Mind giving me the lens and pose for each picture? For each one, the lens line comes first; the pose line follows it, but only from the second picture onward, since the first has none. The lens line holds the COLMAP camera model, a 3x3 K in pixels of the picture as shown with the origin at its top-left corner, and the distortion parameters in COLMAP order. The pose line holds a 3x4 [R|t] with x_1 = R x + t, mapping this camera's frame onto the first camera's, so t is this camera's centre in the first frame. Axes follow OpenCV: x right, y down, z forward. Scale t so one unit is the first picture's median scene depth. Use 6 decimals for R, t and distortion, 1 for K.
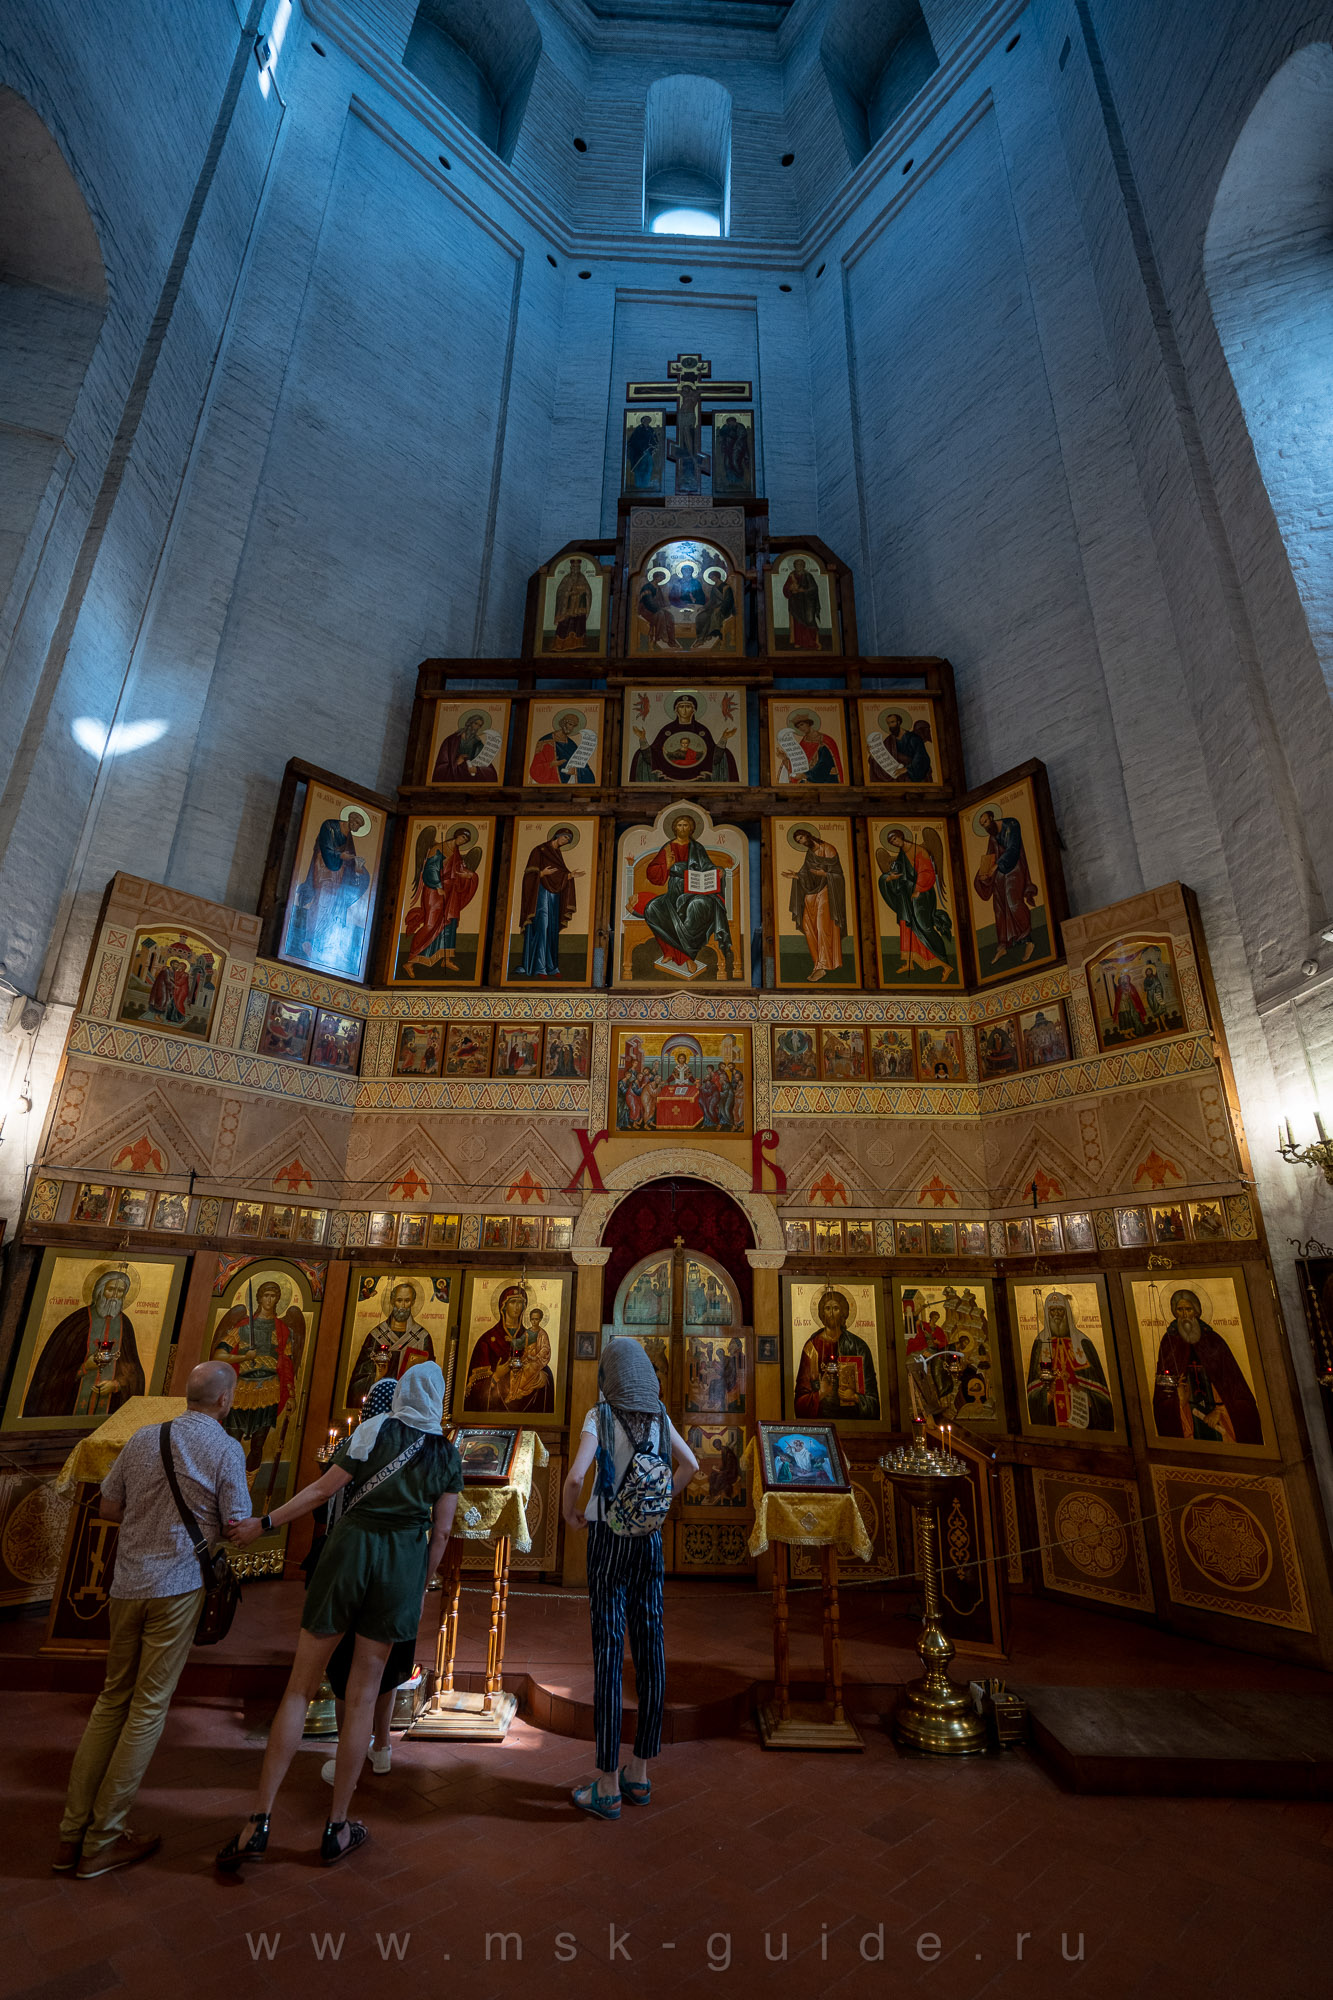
lens RADIAL K [[909.5, 0, 669.1], [0, 909.5, 989.5], [0, 0, 1]] dist [0.006801, 0.003701]
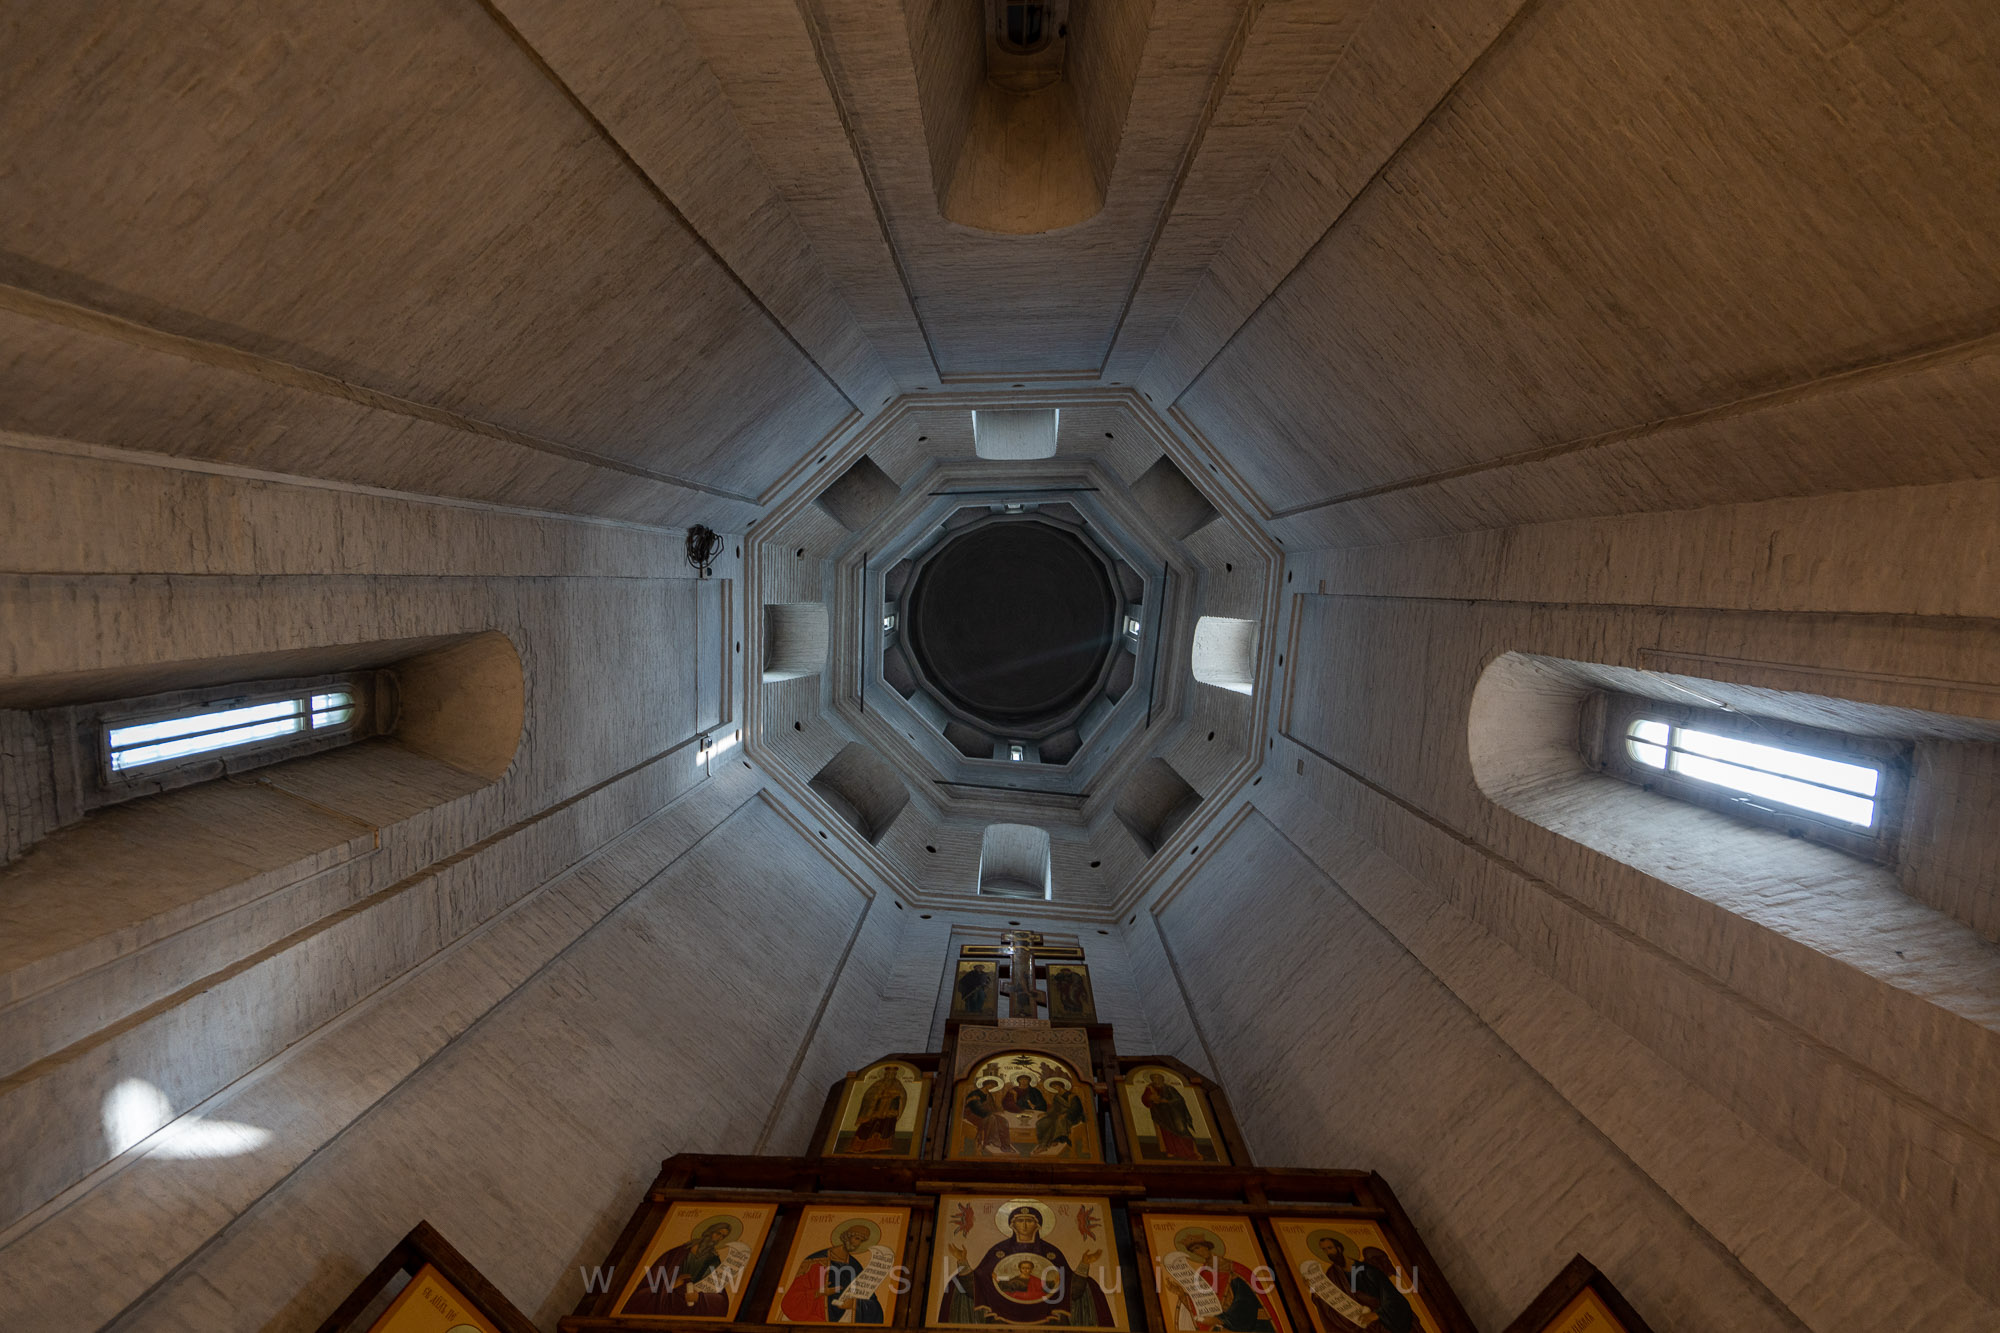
lens RADIAL K [[909.5, 0, 1000.3], [0, 909.5, 664.2], [0, 0, 1]] dist [0.006801, 0.003701]
pose [[0.999313, 0.037042, 0.000690, -0.016957], [-0.016331, 0.457141, -0.889244, 0.113582], [-0.033255, 0.888622, 0.457432, 0.289033]]
